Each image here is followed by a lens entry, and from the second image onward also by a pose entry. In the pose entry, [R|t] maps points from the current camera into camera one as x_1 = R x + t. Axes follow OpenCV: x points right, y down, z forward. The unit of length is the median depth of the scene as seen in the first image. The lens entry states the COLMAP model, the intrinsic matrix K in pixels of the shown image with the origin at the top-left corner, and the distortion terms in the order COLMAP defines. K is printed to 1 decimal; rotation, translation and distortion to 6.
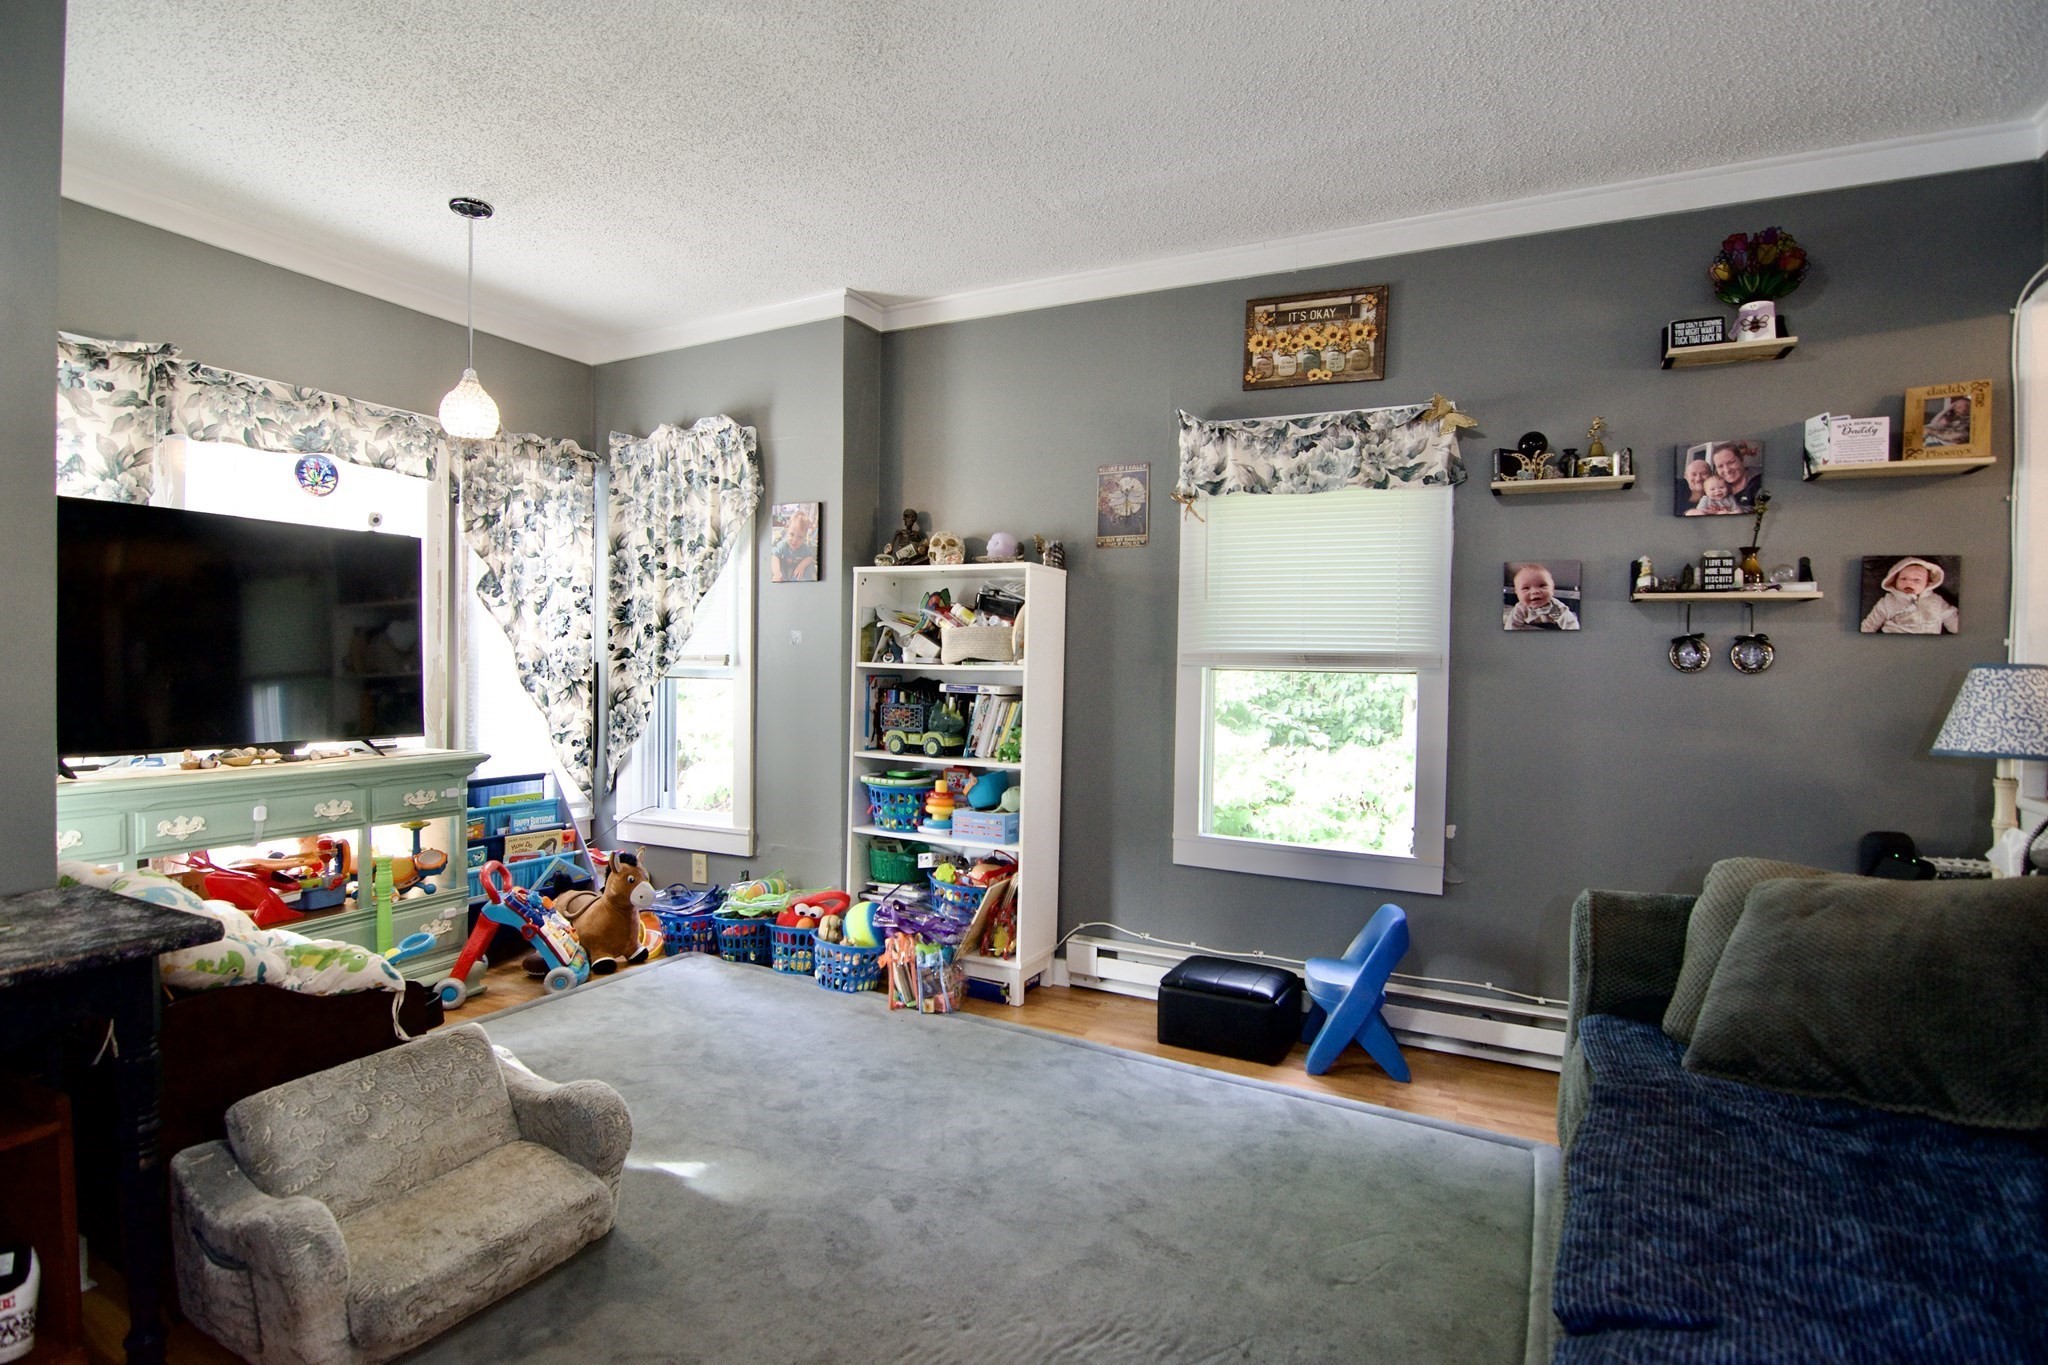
lens RADIAL K [[1010.0, 0, 1022.5], [0, 1010.0, 676.3], [0, 0, 1]] dist [-0.003452, -0.011304]
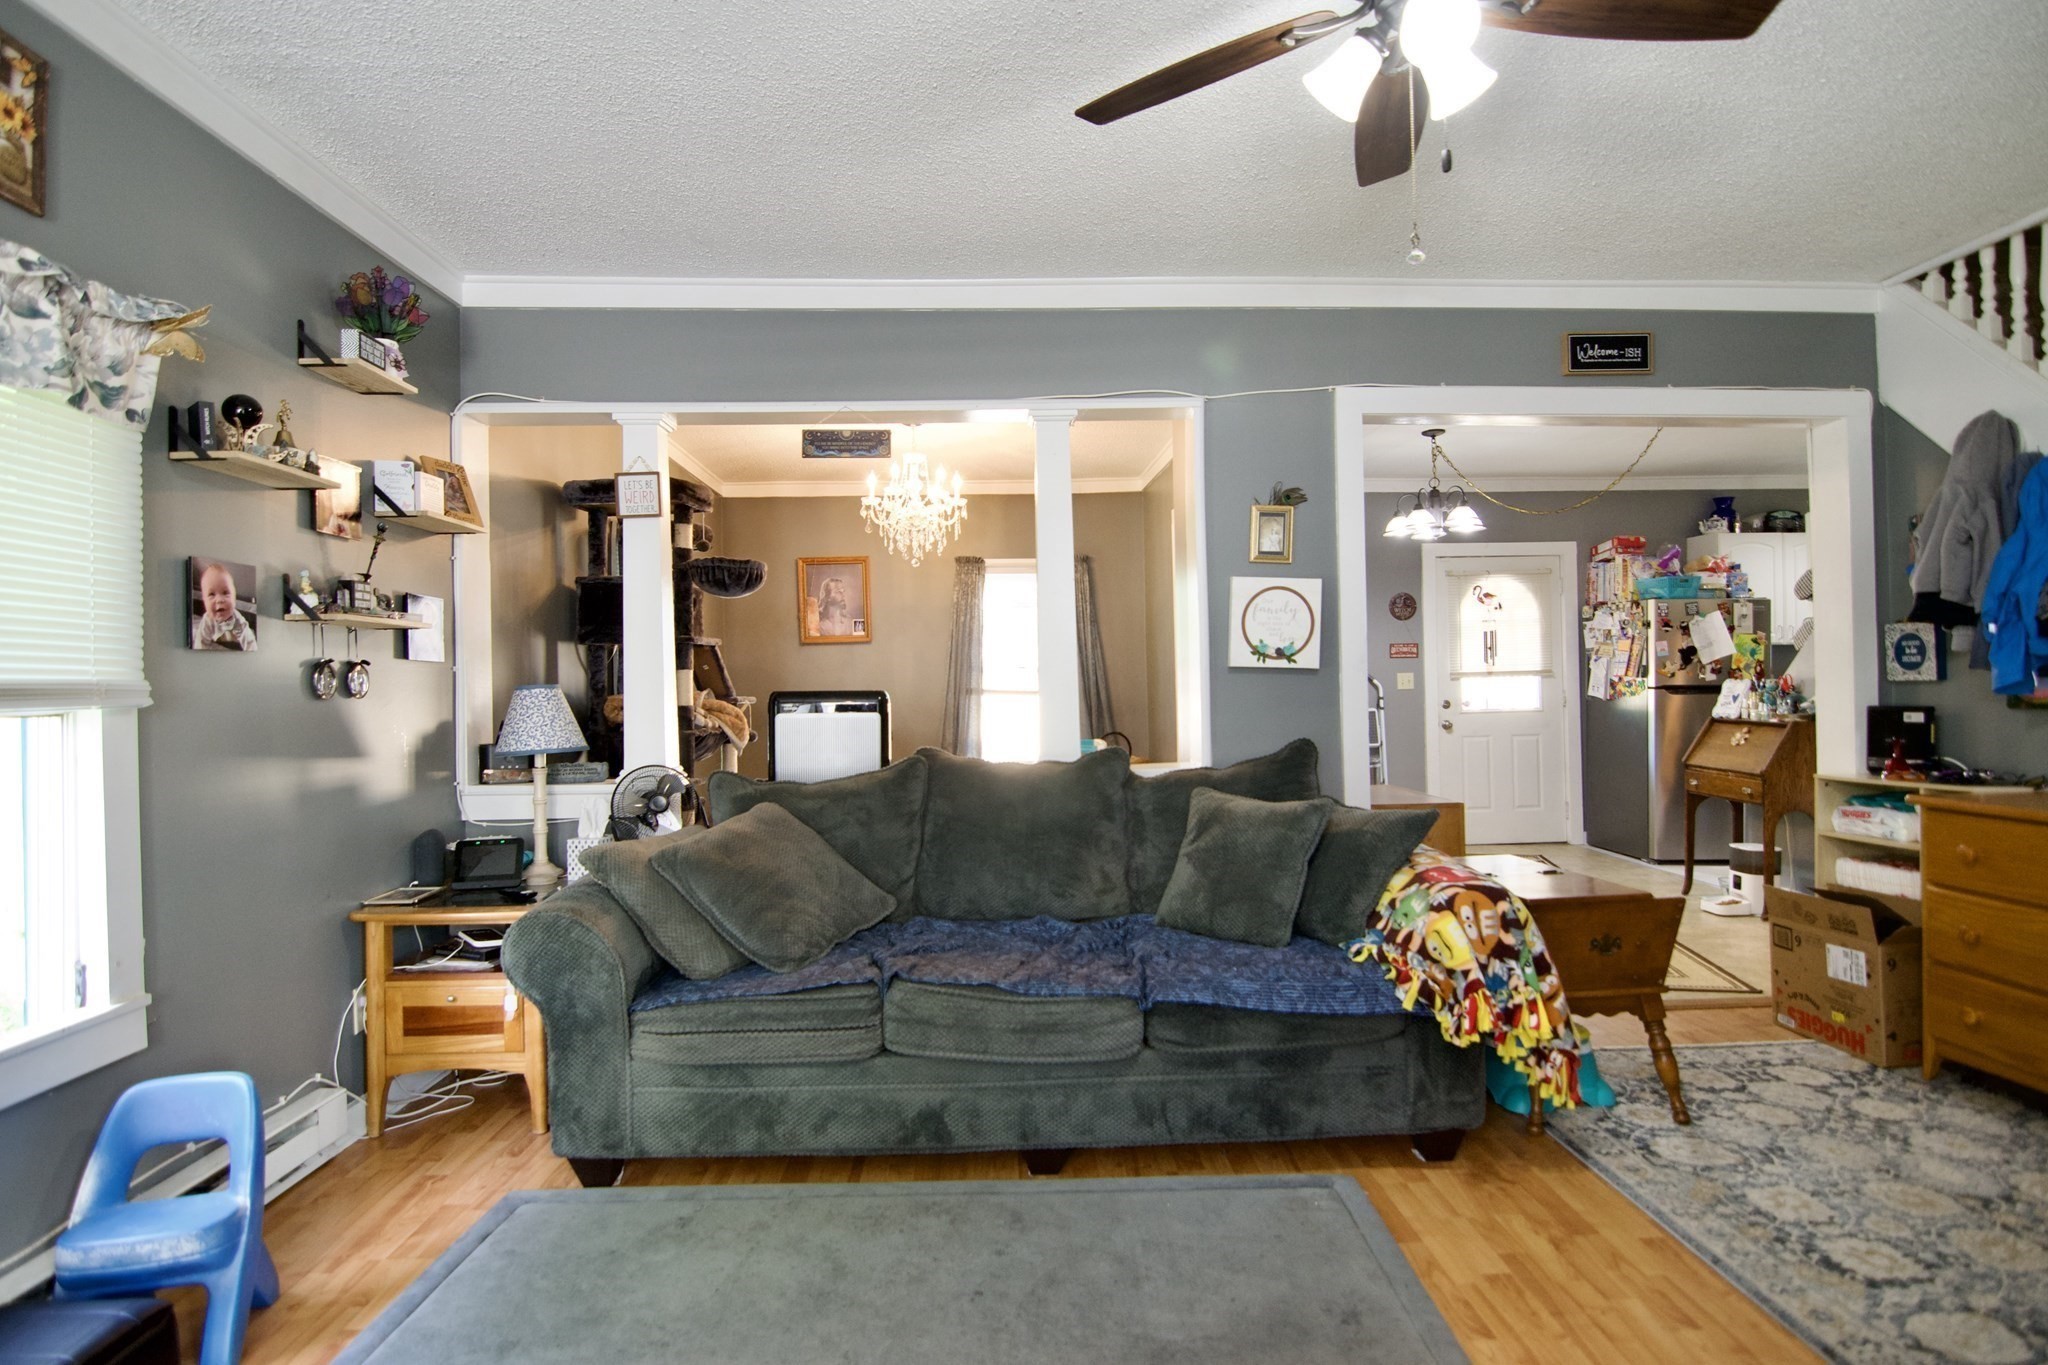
lens RADIAL K [[1046.2, 0, 1022.1], [0, 1046.2, 677.8], [0, 0, 1]] dist [-0.003351, -0.012173]
pose [[-0.481112, -0.005401, 0.876643, -0.432601], [0.021792, 0.999598, 0.018118, -0.024100], [-0.876388, 0.027821, -0.480801, 0.778144]]
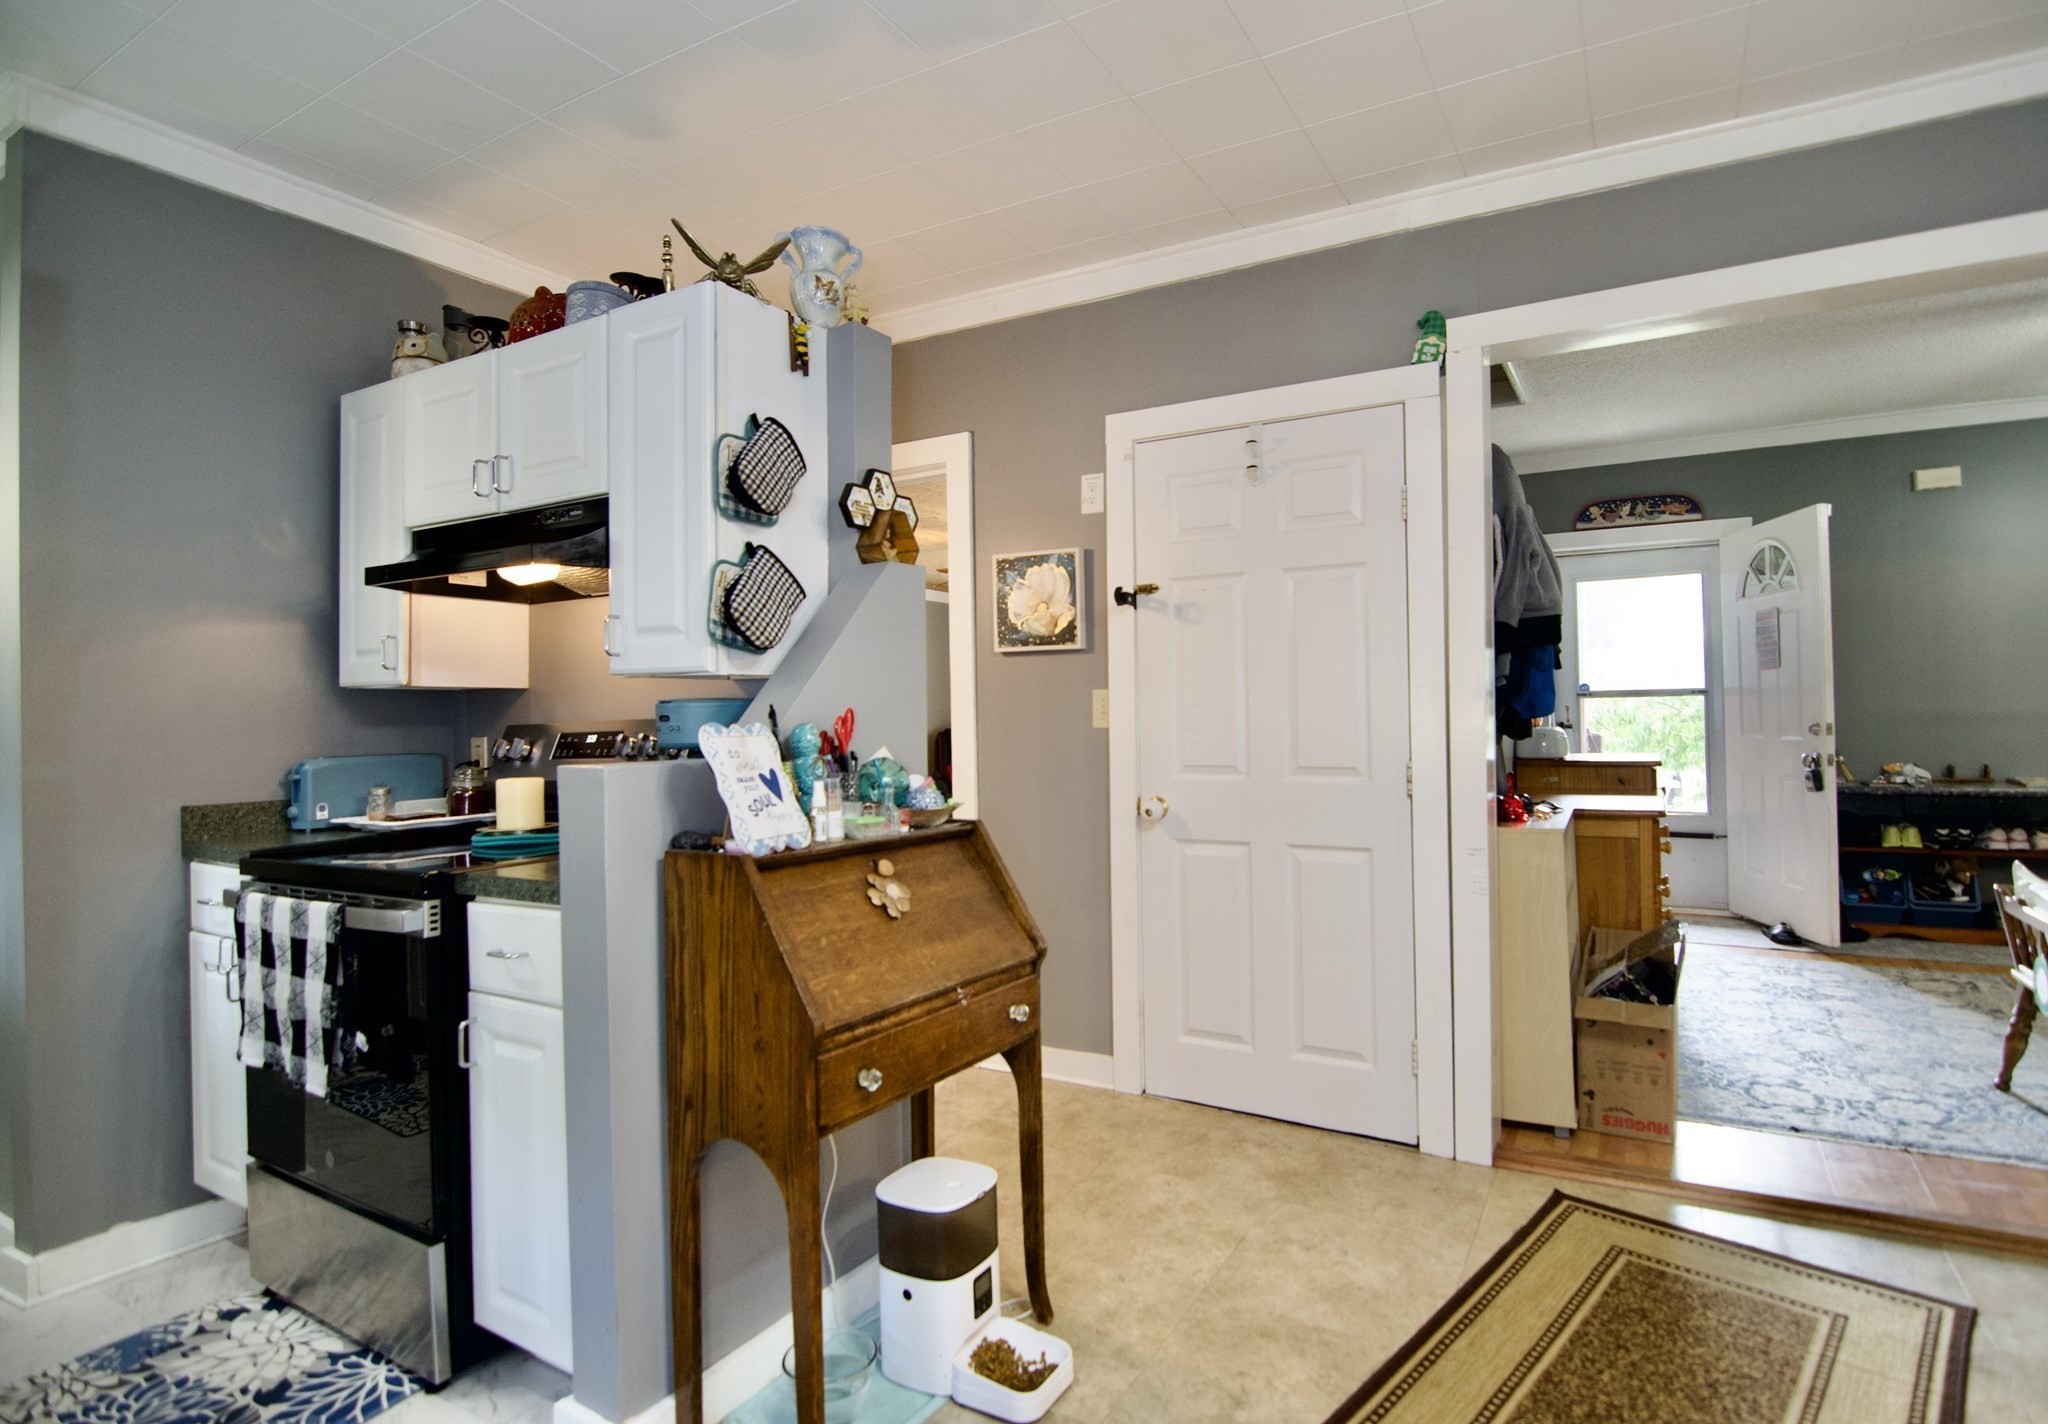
lens RADIAL K [[1039.2, 0, 1076.0], [0, 1039.2, 699.9], [0, 0, 1]] dist [-0.014741, -0.002897]
pose [[-0.047622, -0.026613, -0.998511, 1.005167], [0.001385, 0.999642, -0.026709, 0.036256], [0.998864, -0.002655, -0.047568, -0.866247]]
